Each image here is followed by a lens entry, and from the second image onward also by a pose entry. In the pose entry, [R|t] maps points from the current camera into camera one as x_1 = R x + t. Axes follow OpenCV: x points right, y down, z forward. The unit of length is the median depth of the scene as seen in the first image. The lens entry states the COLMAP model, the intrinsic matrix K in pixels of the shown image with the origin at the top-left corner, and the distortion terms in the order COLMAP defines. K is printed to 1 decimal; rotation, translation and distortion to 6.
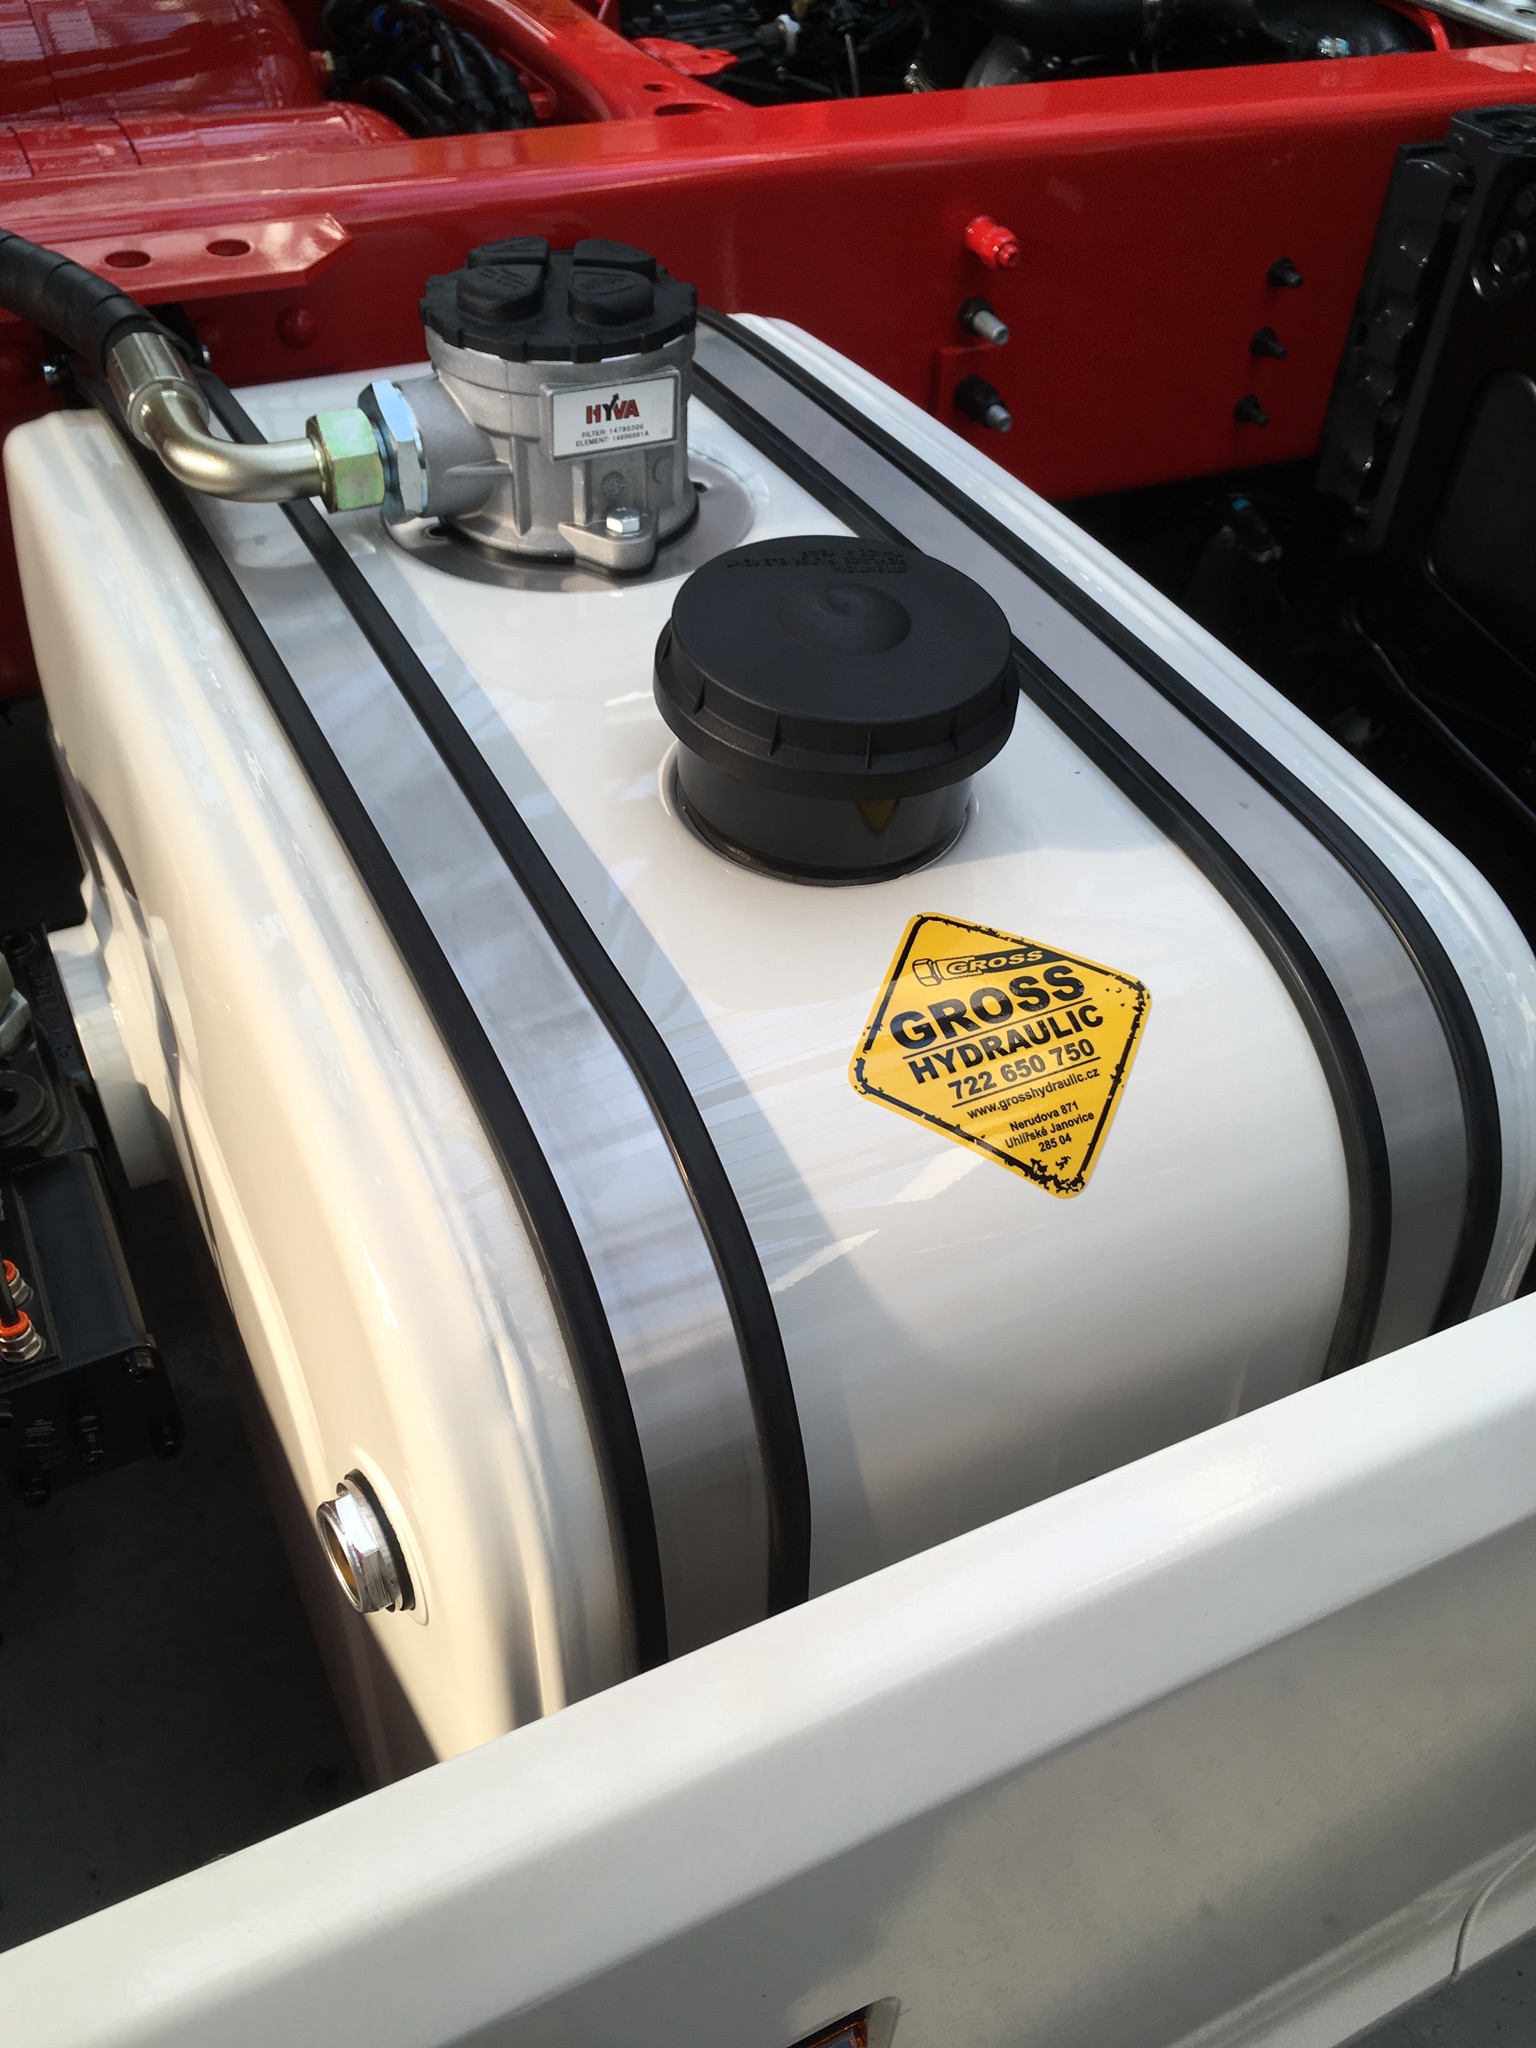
lens RADIAL K [[1810.5, 0, 768.0], [0, 1810.5, 1024.0], [0, 0, 1]] dist [-0.000939, -0.006303]
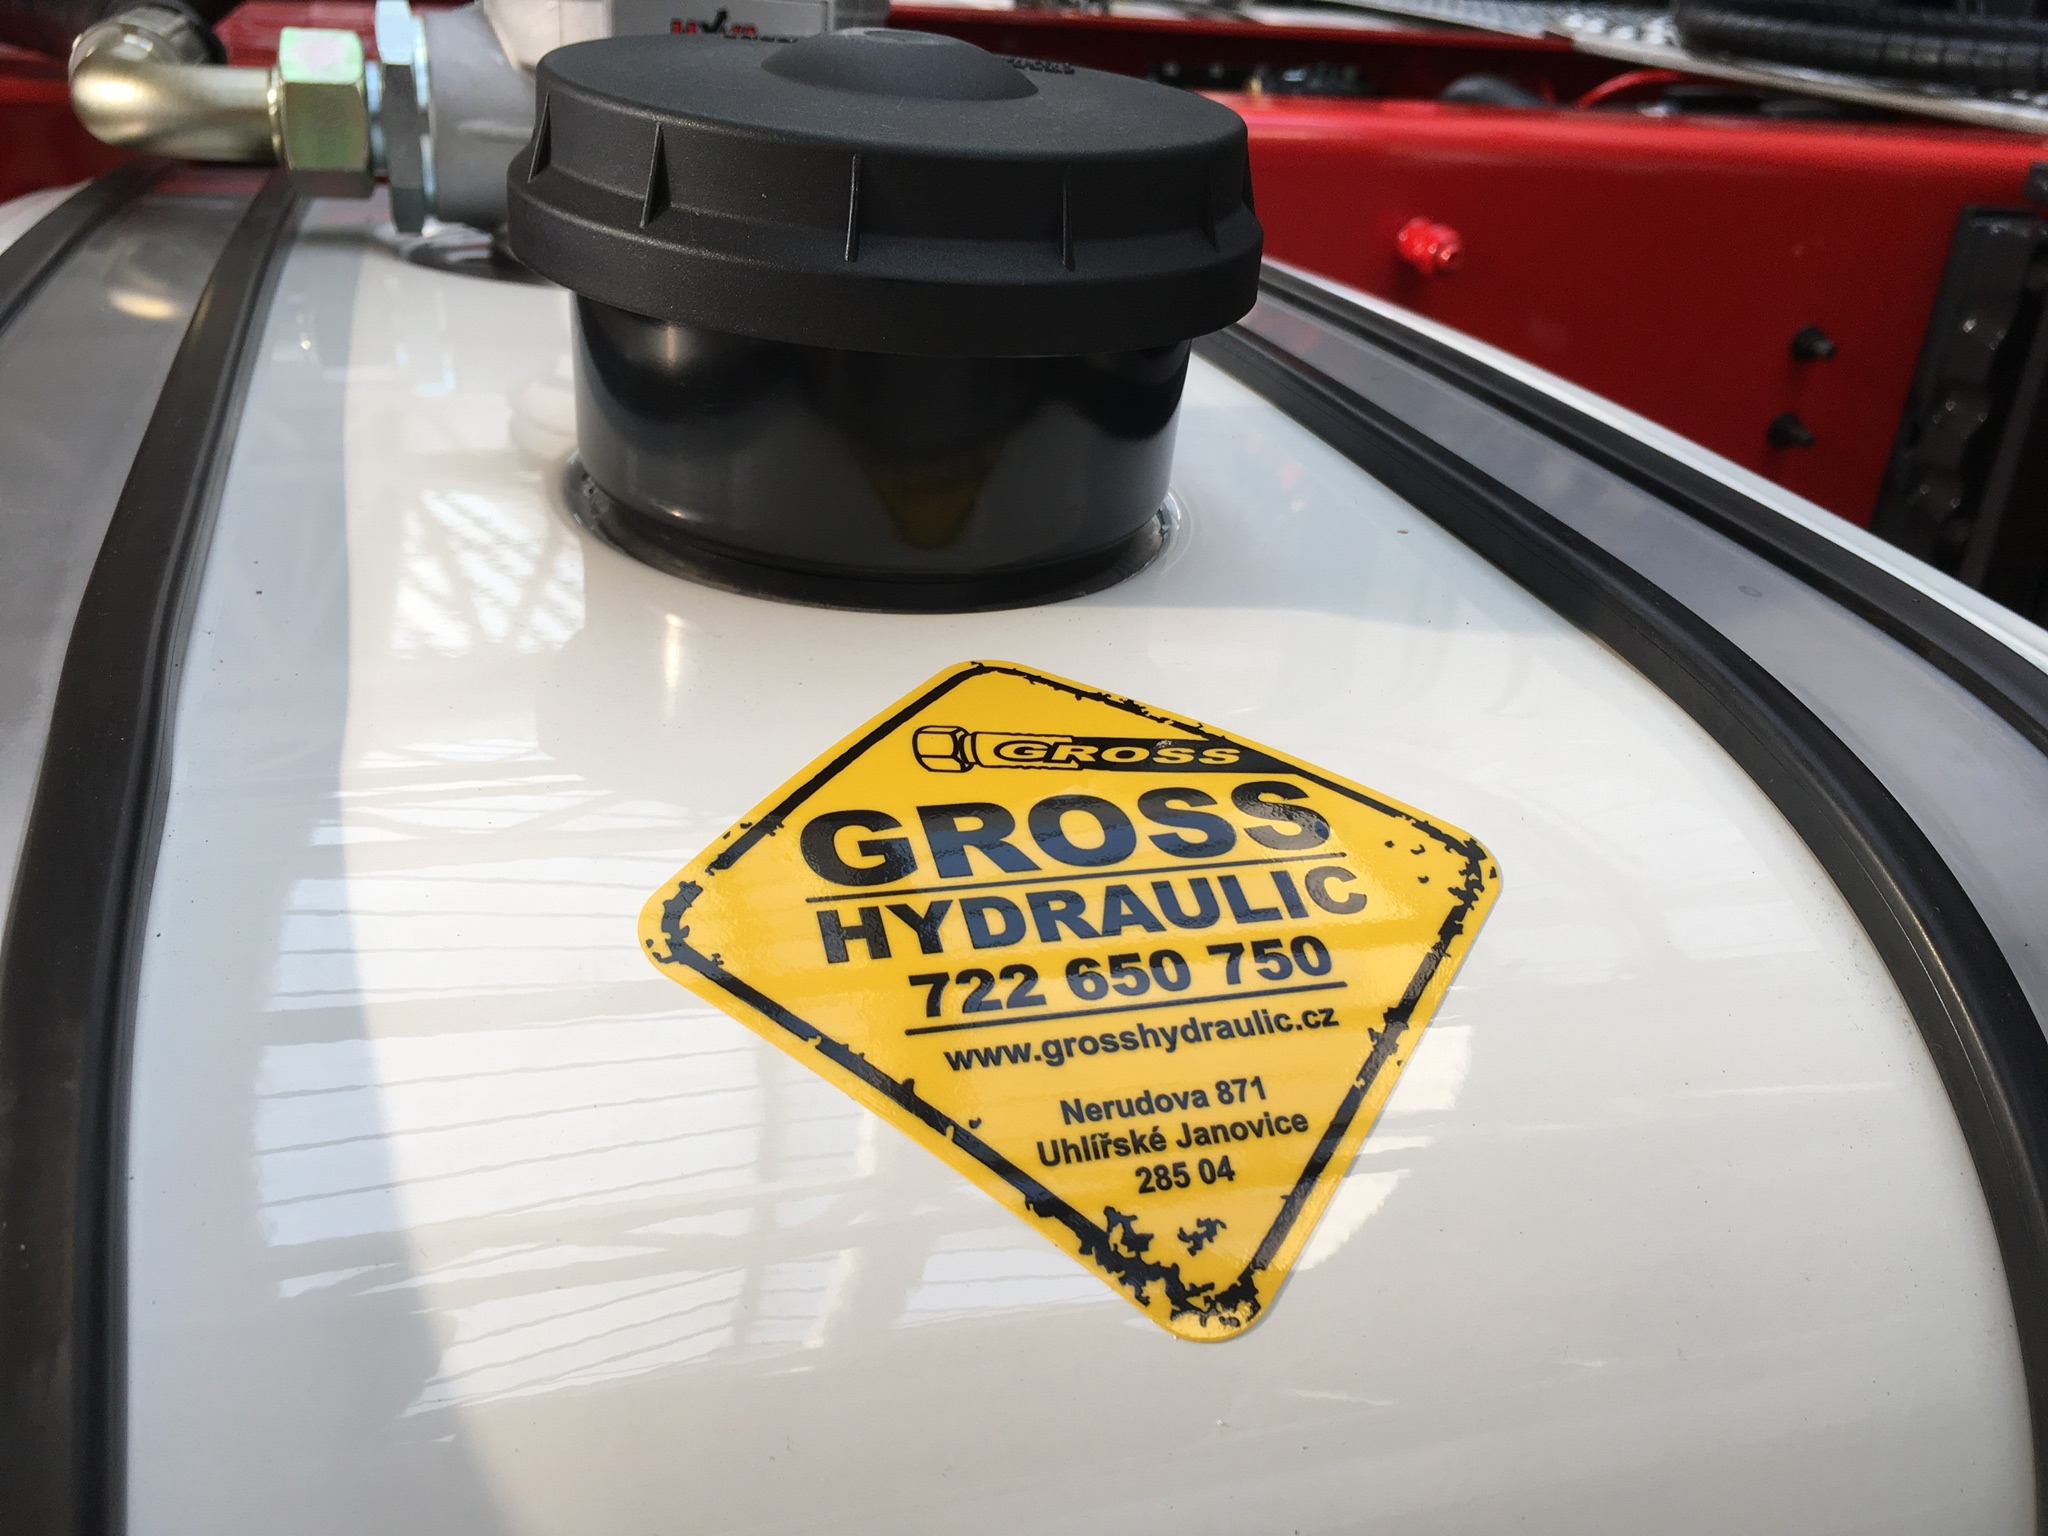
lens RADIAL K [[1810.5, 0, 1024.0], [0, 1810.5, 768.0], [0, 0, 1]] dist [-0.000939, -0.006303]
pose [[0.985931, 0.091063, -0.140171, 0.167806], [-0.129798, 0.945465, -0.298745, 0.099025], [0.105323, 0.312736, 0.943983, 0.626620]]
